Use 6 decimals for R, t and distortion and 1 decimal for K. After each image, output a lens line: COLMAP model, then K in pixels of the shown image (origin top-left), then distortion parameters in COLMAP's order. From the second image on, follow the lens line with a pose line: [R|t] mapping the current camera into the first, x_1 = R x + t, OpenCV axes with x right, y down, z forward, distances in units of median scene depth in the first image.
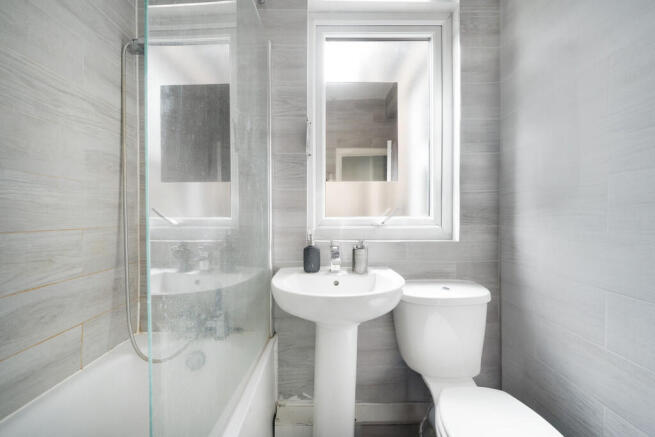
lens RADIAL K [[236.3, 0, 325.9], [0, 236.3, 217.1], [0, 0, 1]] dist [-0.008579, 0.000037]
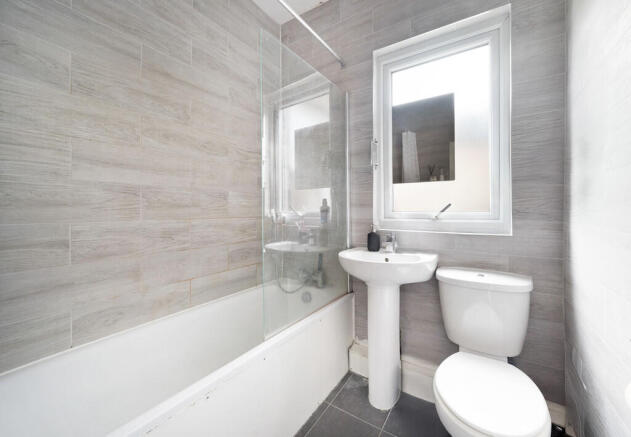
lens RADIAL K [[253.6, 0, 316.2], [0, 253.6, 214.0], [0, 0, 1]] dist [0.000563, -0.000009]
pose [[0.827542, 0.012057, -0.561274, 0.484447], [0.001142, 0.999731, 0.023160, -0.021490], [0.561402, -0.019807, 0.827306, -0.418236]]
